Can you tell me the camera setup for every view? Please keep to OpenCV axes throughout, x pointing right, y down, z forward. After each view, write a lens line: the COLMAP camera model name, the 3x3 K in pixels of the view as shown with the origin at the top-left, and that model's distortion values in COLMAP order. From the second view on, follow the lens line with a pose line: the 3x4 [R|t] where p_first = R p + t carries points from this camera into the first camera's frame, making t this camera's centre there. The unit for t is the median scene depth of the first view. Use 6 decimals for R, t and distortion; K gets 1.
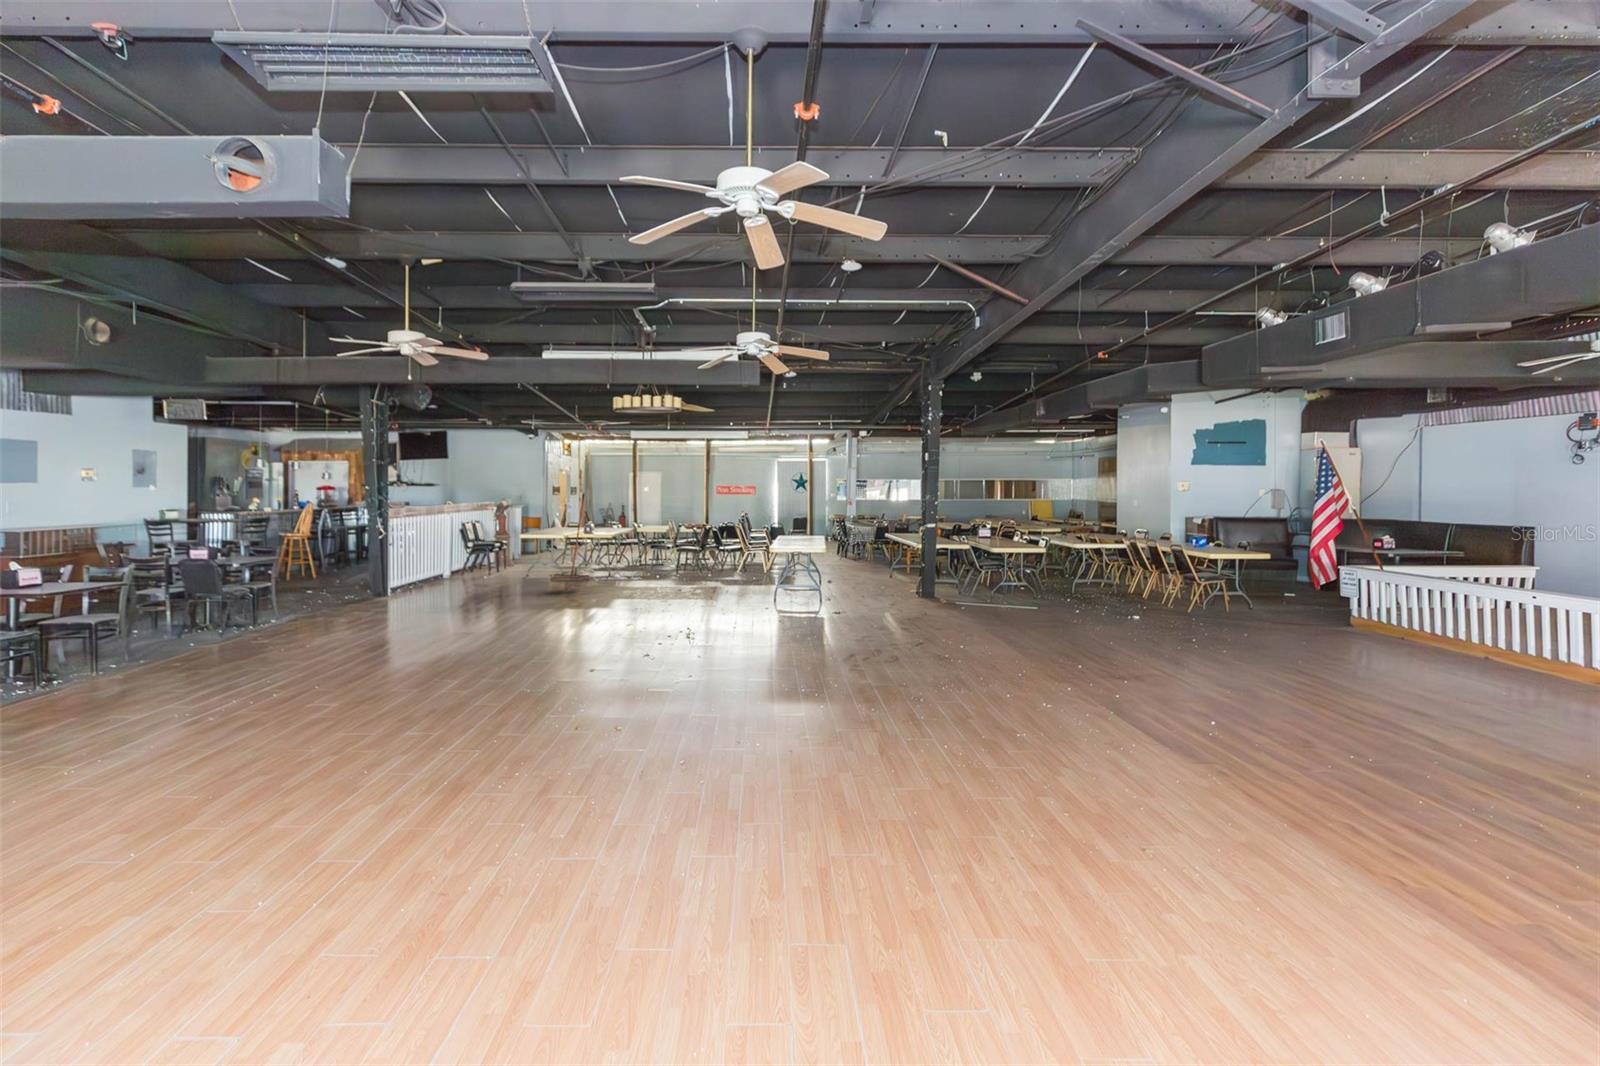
lens RADIAL K [[755.0, 0, 780.0], [0, 755.0, 488.5], [0, 0, 1]] dist [-0.001565, -0.000057]
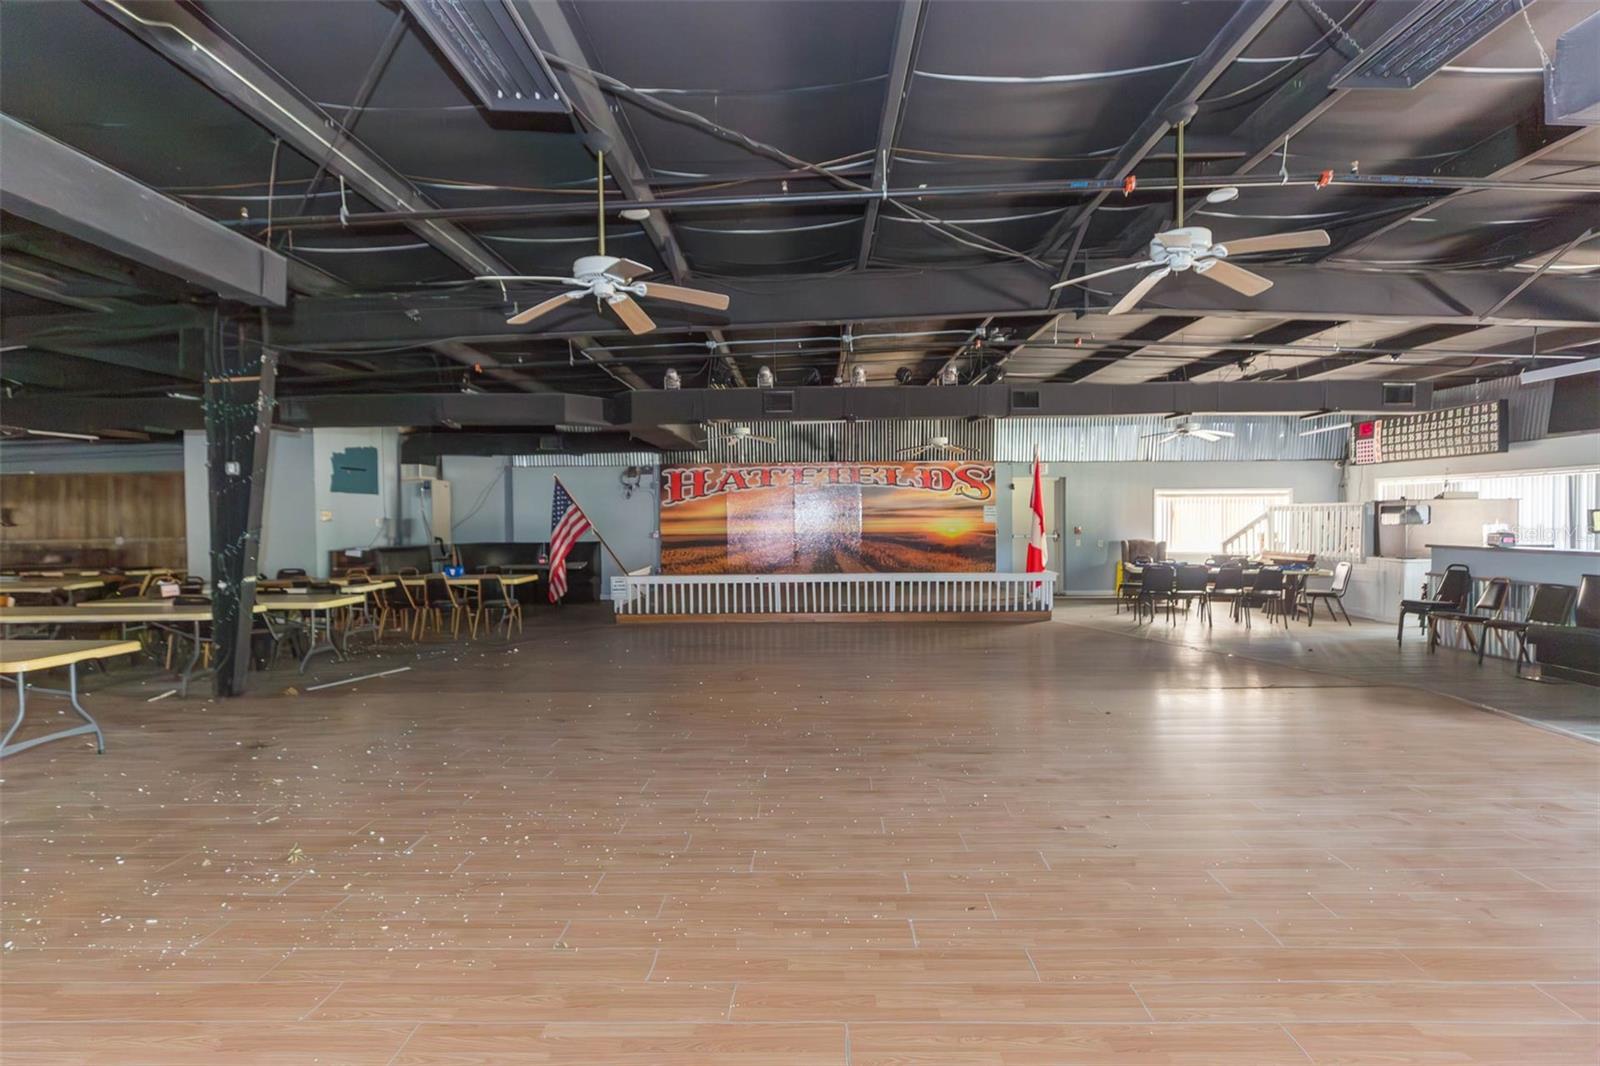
lens RADIAL K [[755.0, 0, 803.6], [0, 755.0, 529.7], [0, 0, 1]] dist [-0.001565, -0.000057]
pose [[0.023465, -0.021417, 0.999495, -0.337445], [0.011678, 0.999708, 0.021148, 0.001075], [-0.999656, 0.011176, 0.023709, 0.435353]]
